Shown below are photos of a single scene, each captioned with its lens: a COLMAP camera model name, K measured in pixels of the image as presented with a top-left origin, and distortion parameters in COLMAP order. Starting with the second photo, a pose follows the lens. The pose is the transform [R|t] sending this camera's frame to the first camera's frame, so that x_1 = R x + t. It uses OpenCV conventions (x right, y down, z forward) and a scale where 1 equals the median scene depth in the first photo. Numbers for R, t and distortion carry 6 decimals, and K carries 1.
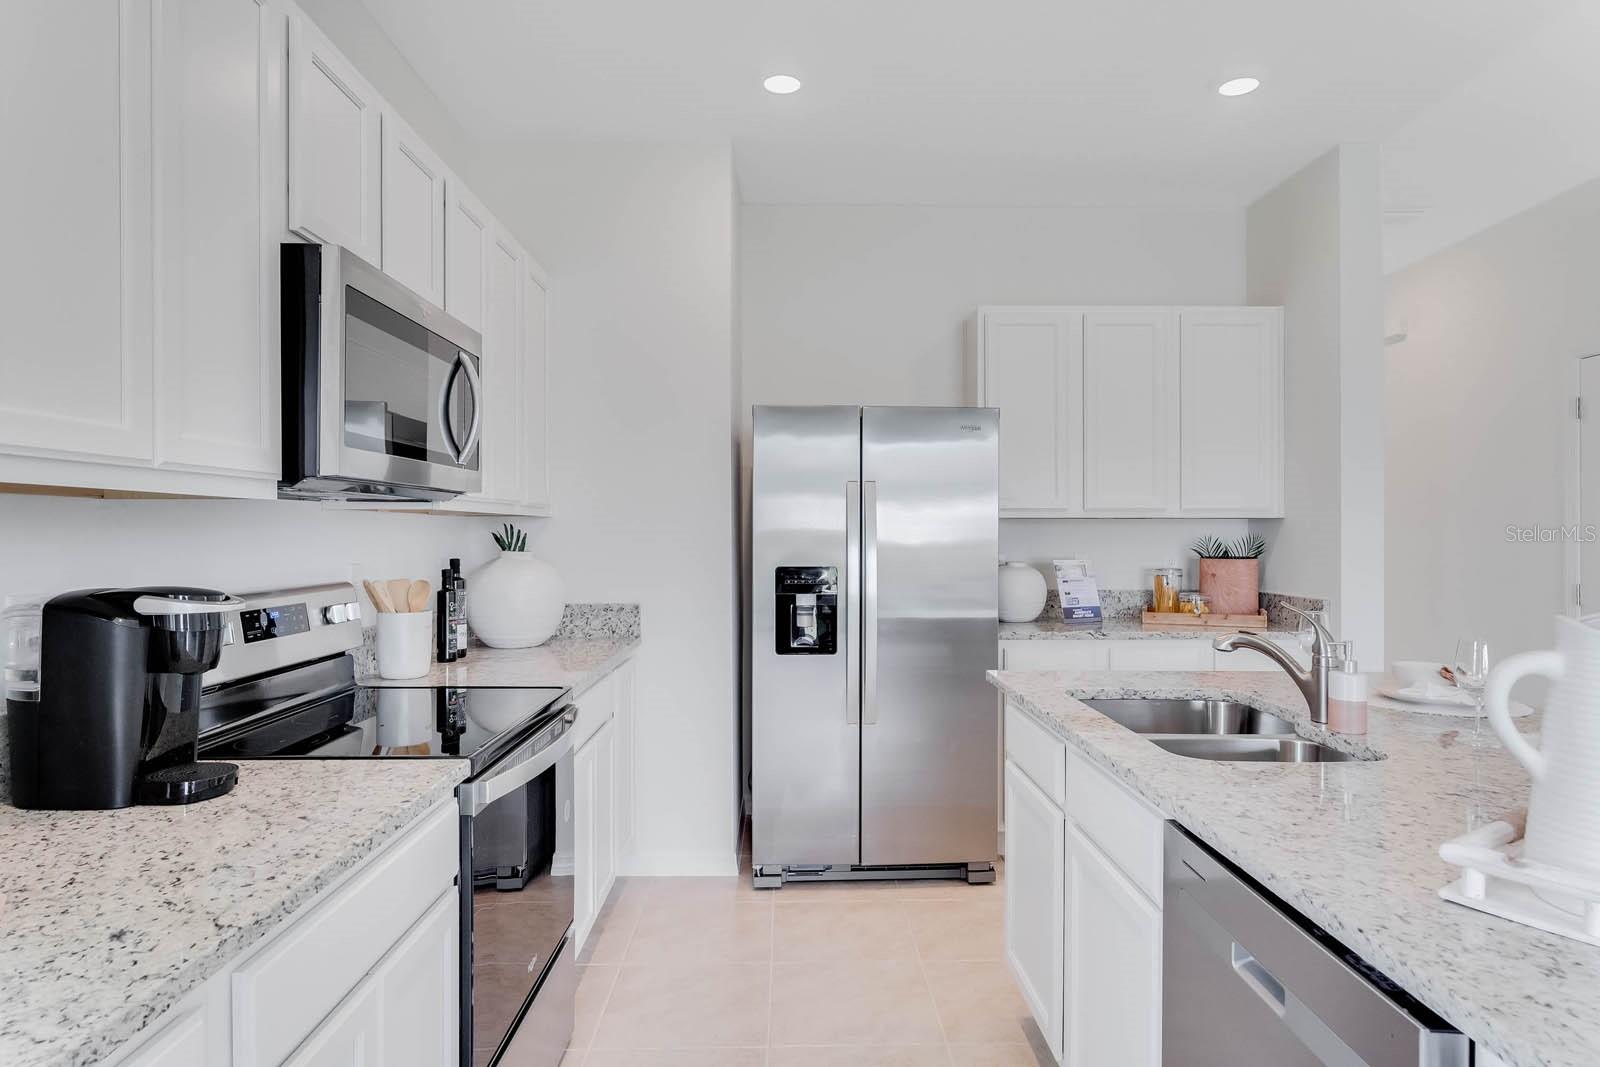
lens RADIAL K [[895.7, 0, 800.0], [0, 895.7, 533.5], [0, 0, 1]] dist [-0.001651, -0.000242]
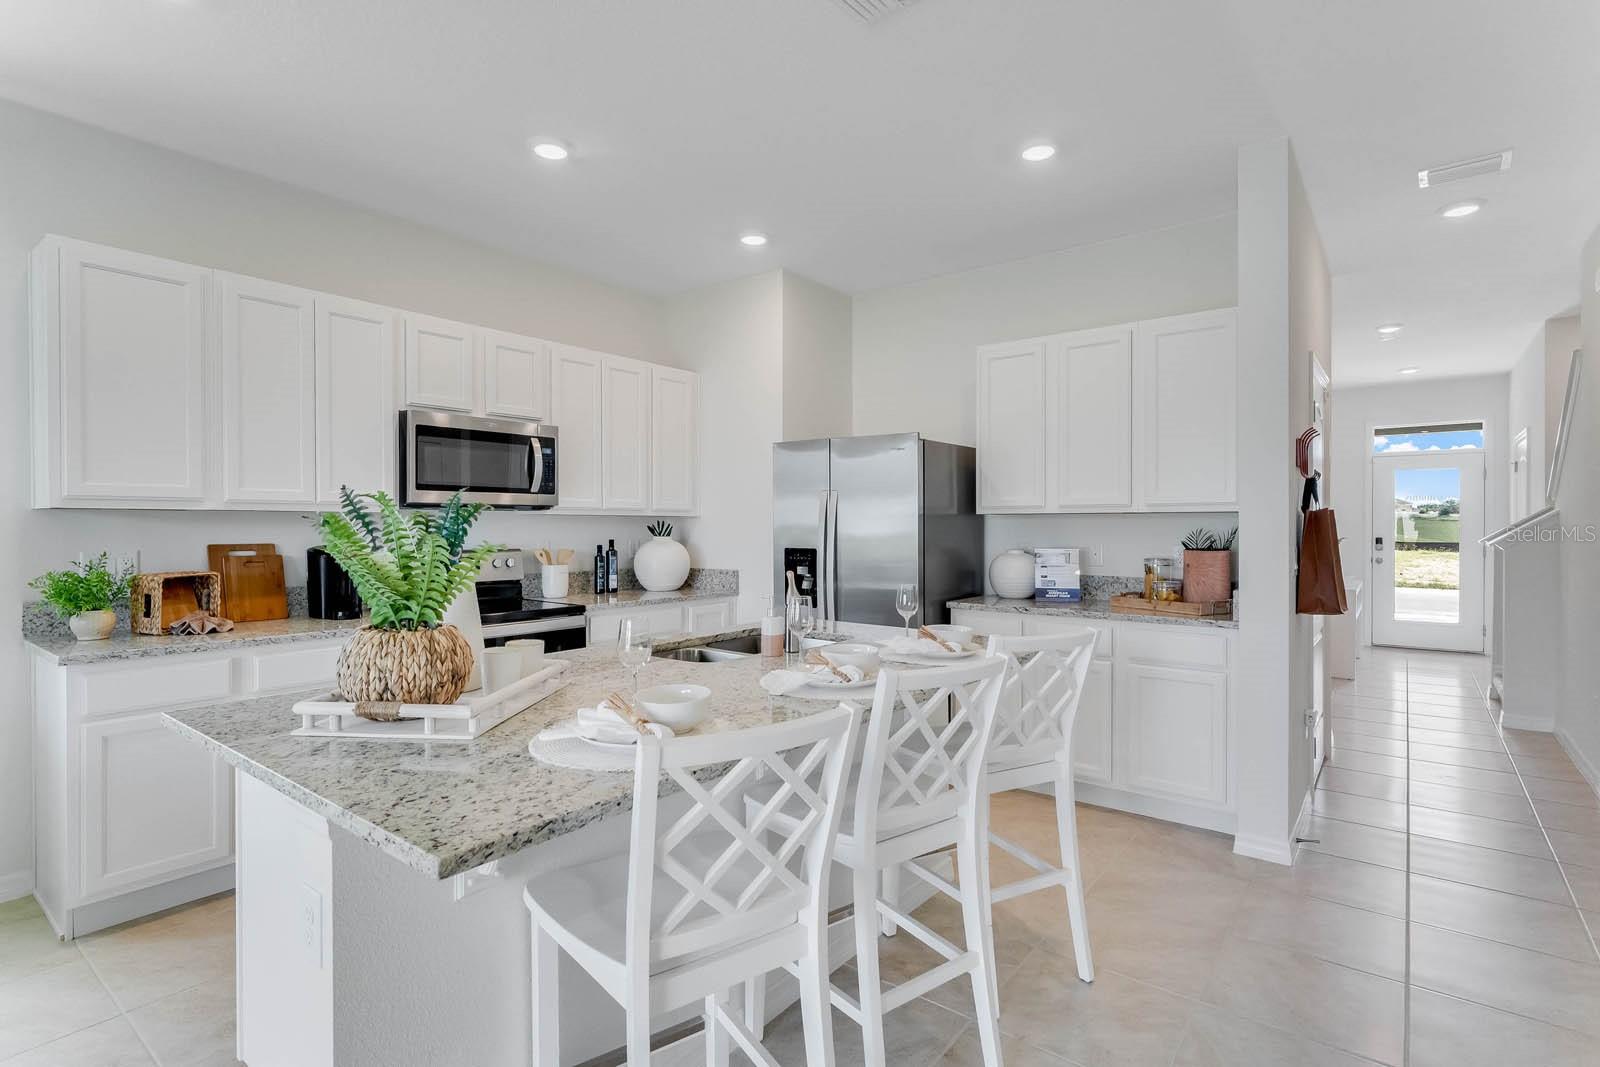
lens RADIAL K [[755.0, 0, 800.0], [0, 755.0, 533.5], [0, 0, 1]] dist [0.003479, 0.000206]
pose [[0.783878, 0.006621, -0.620880, 0.782376], [-0.001245, 0.999958, 0.009092, 0.000918], [0.620914, -0.006354, 0.783853, 0.011063]]
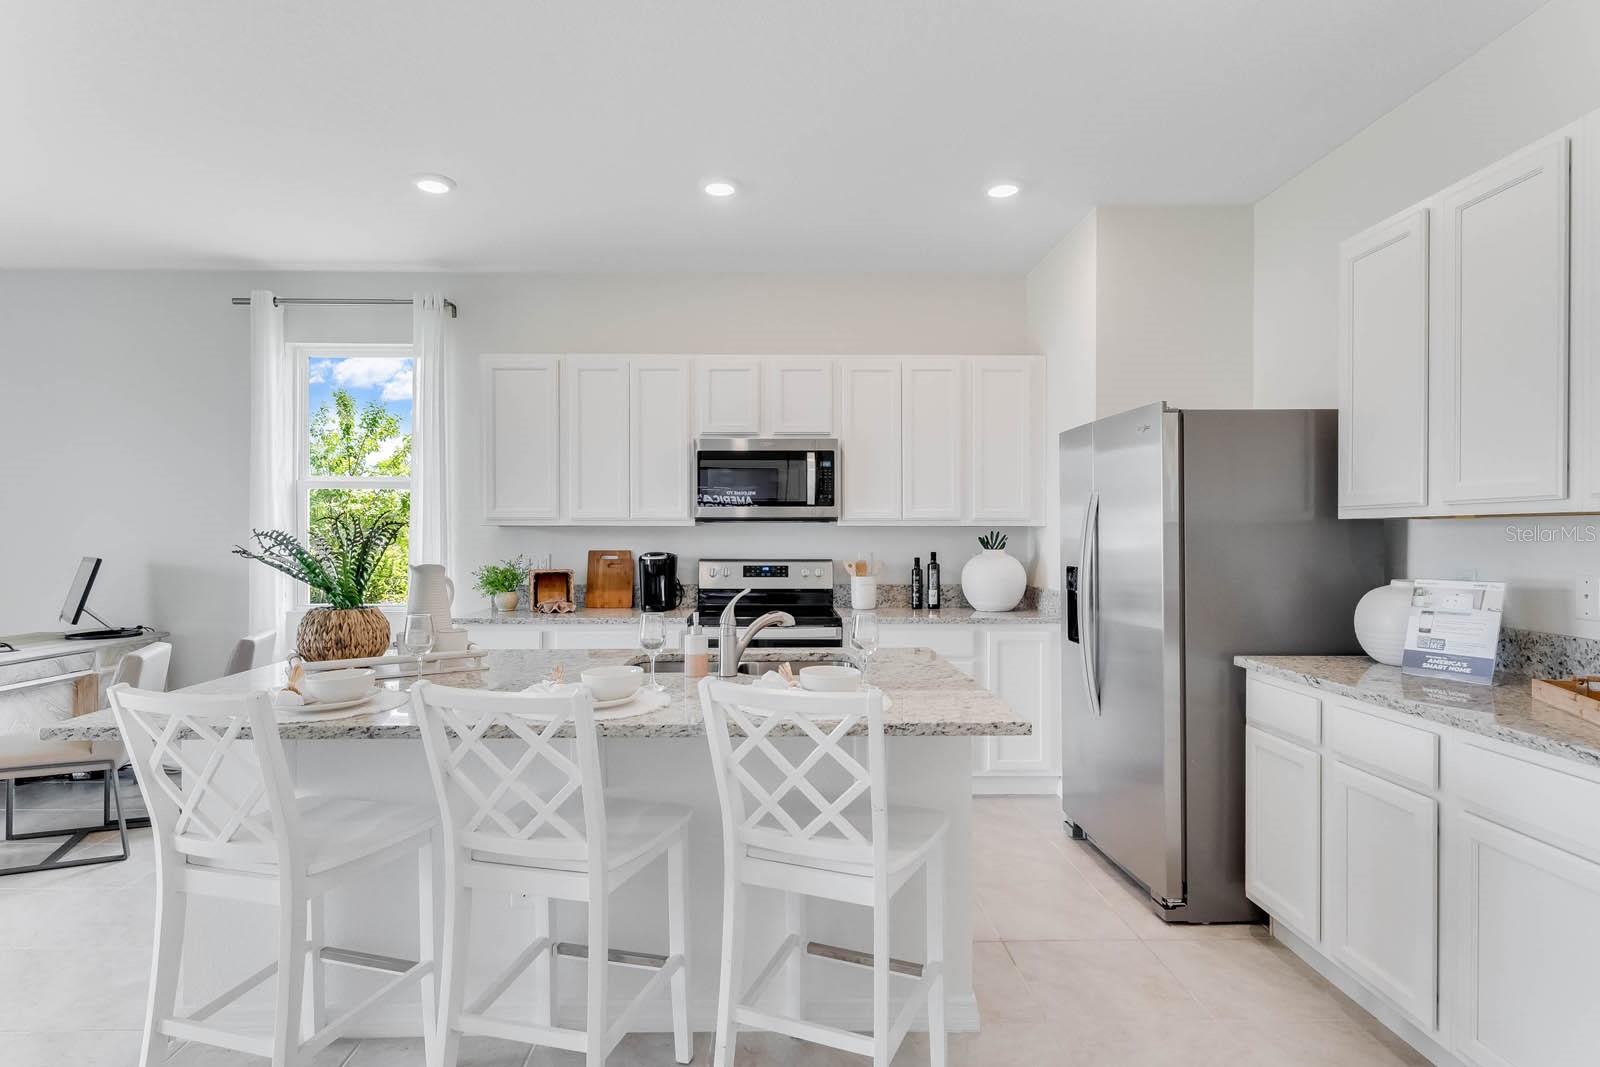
lens RADIAL K [[820.8, 0, 800.0], [0, 820.8, 533.5], [0, 0, 1]] dist [-0.002042, -0.000176]
pose [[0.024383, -0.002069, -0.999701, 1.046098], [-0.002343, 0.999995, -0.002127, -0.002835], [0.999700, 0.002394, 0.024378, 0.612804]]
